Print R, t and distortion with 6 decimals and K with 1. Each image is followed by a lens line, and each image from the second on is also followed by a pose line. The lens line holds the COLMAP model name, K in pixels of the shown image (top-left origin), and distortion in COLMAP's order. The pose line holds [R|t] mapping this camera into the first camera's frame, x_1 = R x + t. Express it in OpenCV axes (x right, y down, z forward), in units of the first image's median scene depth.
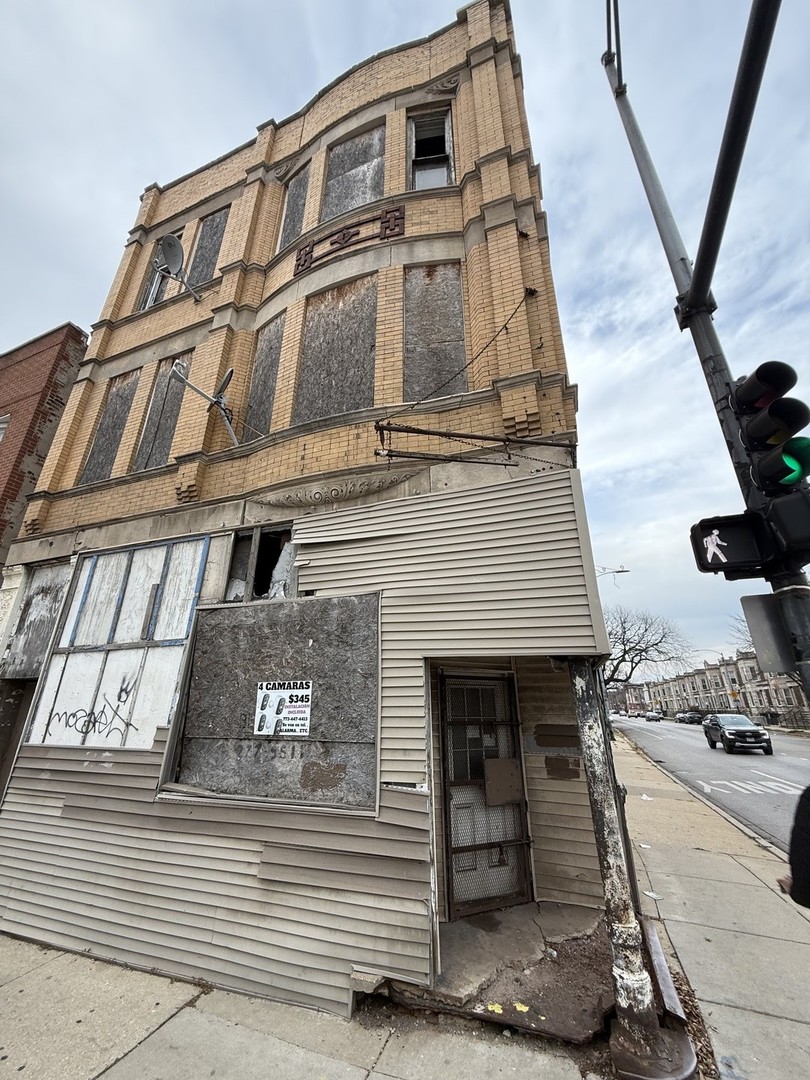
lens RADIAL K [[428.1, 0, 405.0], [0, 428.1, 540.0], [0, 0, 1]] dist [0.000721, 0.000128]
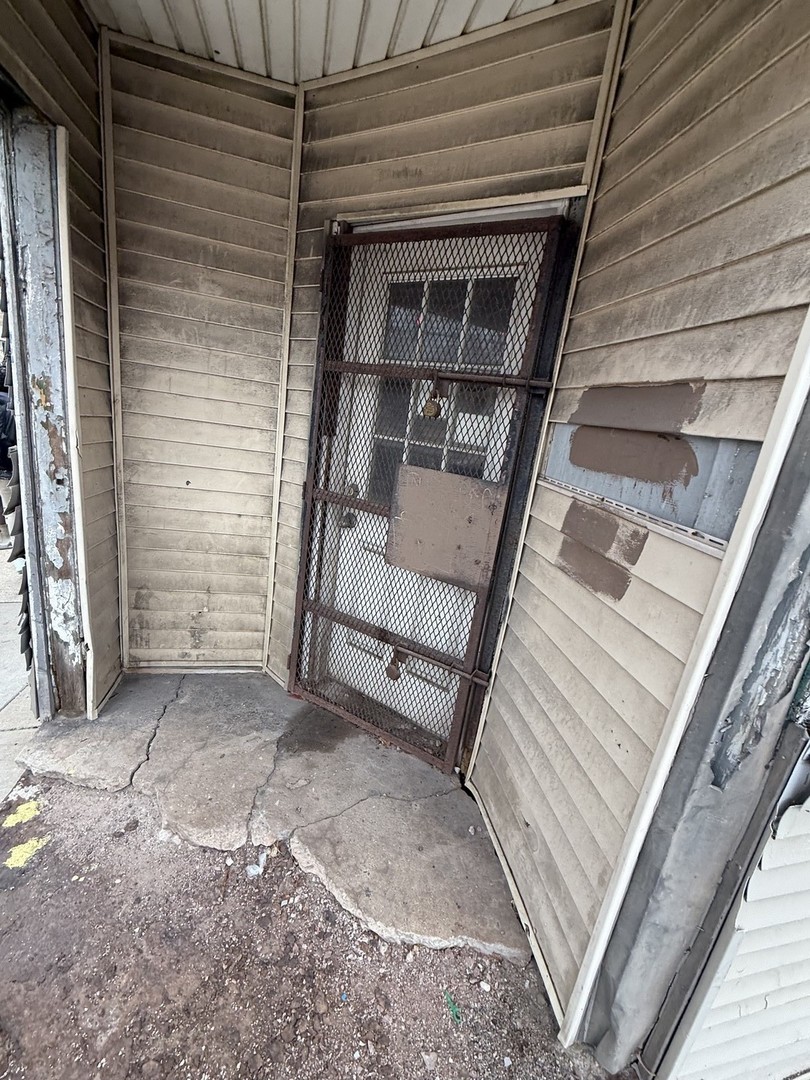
lens RADIAL K [[445.3, 0, 405.8], [0, 445.3, 539.2], [0, 0, 1]] dist [0.000615, -0.000116]
pose [[0.564191, 0.291441, -0.772497, 0.471114], [0.180127, 0.869643, 0.459647, 0.358013], [0.805756, -0.398476, 0.438148, 0.738675]]
